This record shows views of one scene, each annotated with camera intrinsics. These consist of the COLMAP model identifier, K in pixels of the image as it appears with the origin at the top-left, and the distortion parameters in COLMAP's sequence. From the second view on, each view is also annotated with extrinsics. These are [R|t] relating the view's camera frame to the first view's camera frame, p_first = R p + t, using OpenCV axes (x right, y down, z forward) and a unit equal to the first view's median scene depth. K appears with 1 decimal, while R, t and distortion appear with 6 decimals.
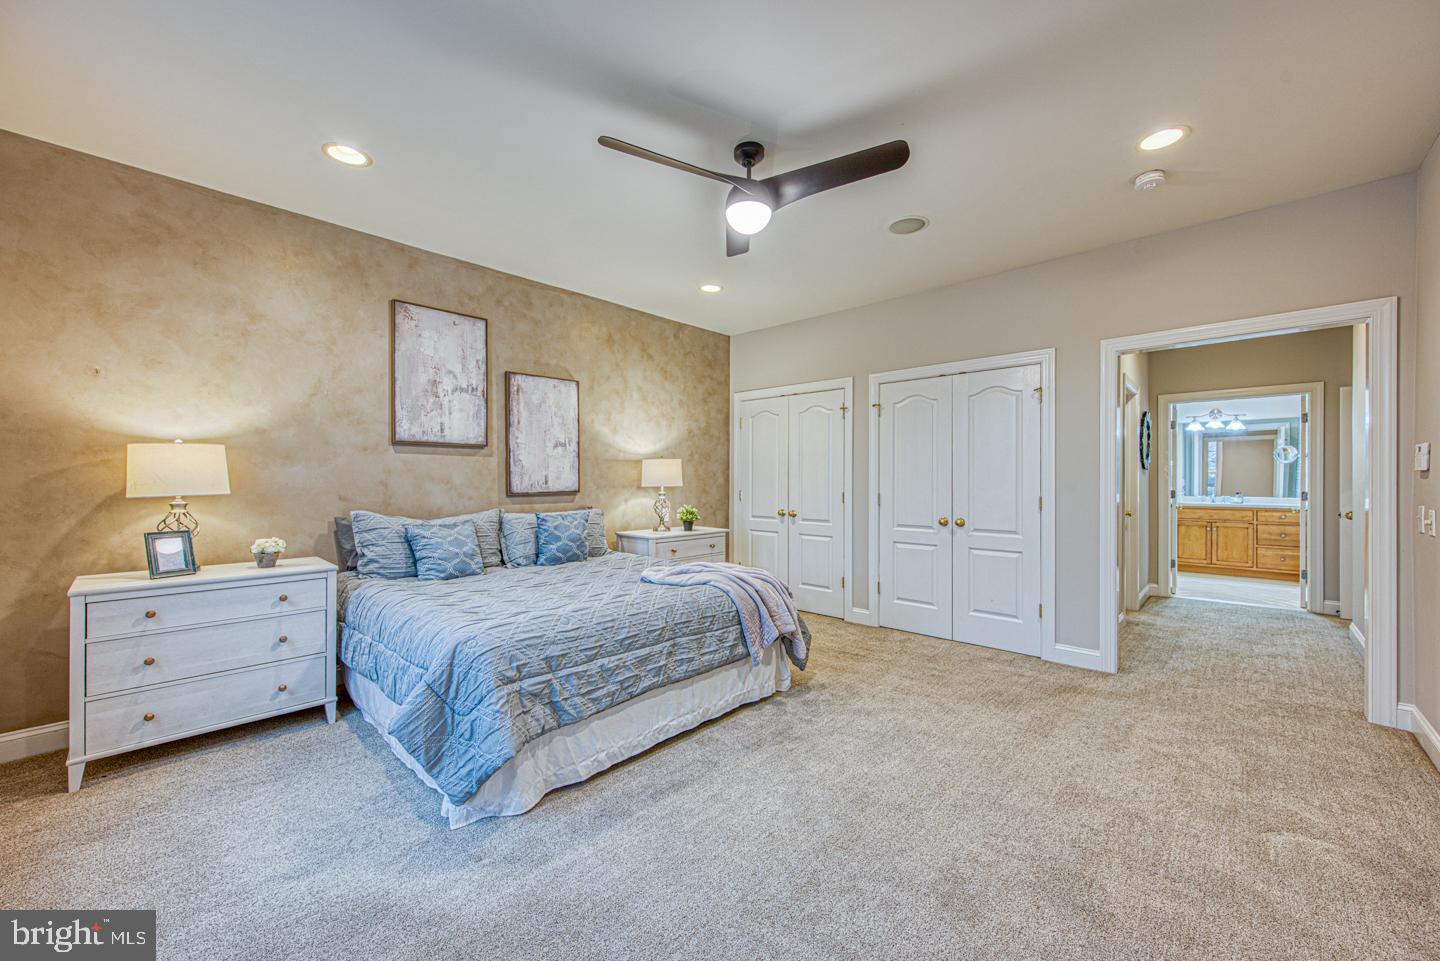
lens RADIAL K [[553.1, 0, 721.2], [0, 553.1, 484.2], [0, 0, 1]] dist [0.000787, -0.000796]
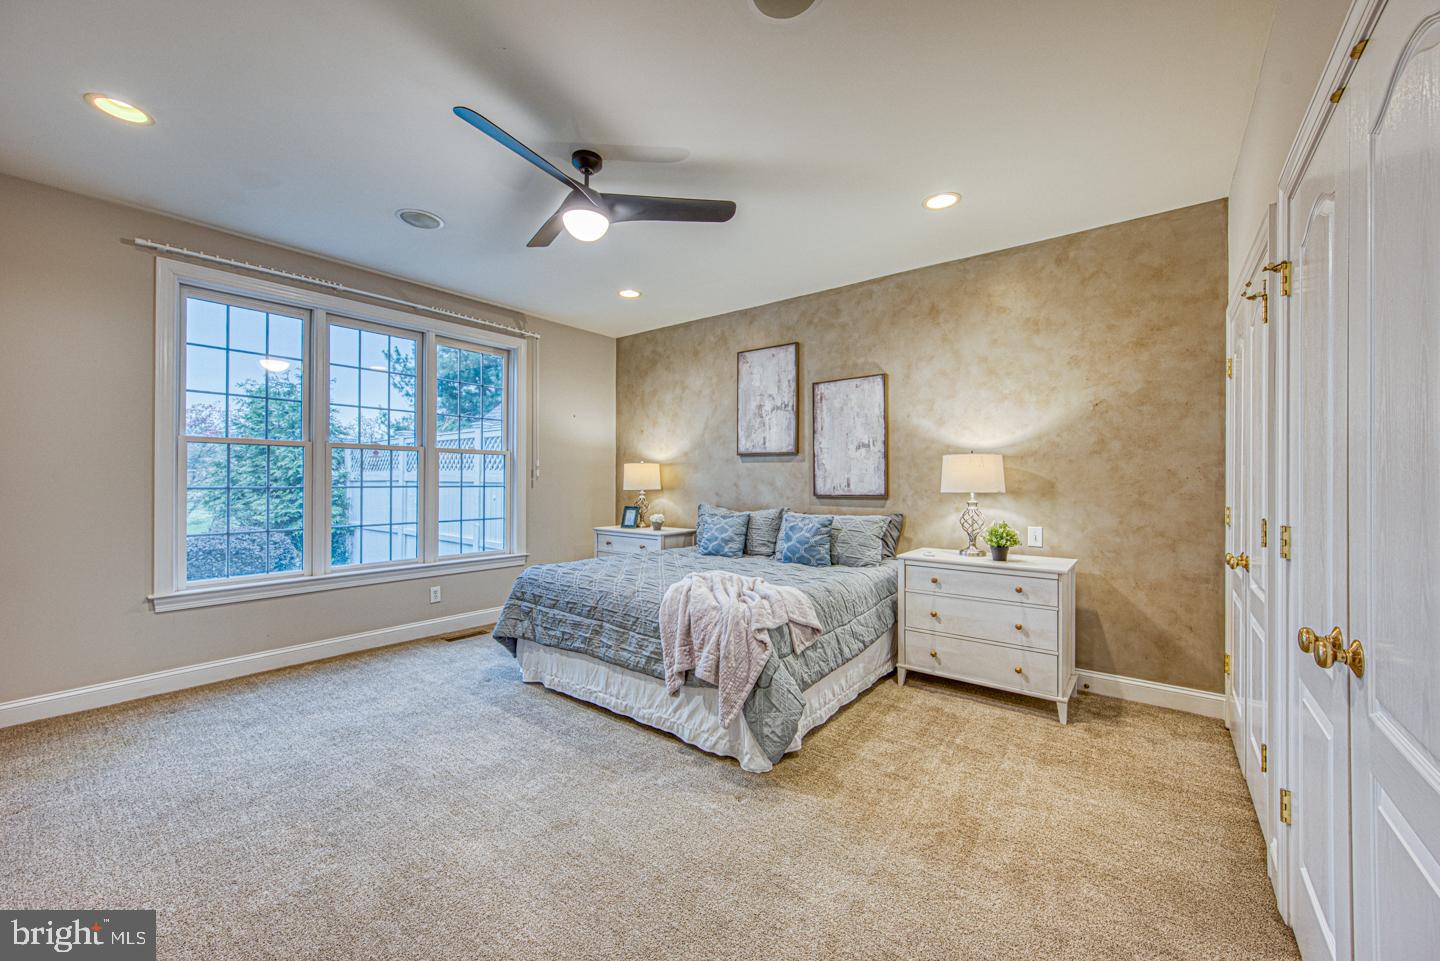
lens RADIAL K [[553.1, 0, 720.7], [0, 553.1, 480.7], [0, 0, 1]] dist [0.000787, -0.000796]
pose [[0.089698, -0.003067, -0.995964, 0.698537], [-0.014184, 0.999890, -0.004356, -0.004592], [0.995868, 0.014517, 0.089644, 0.742990]]
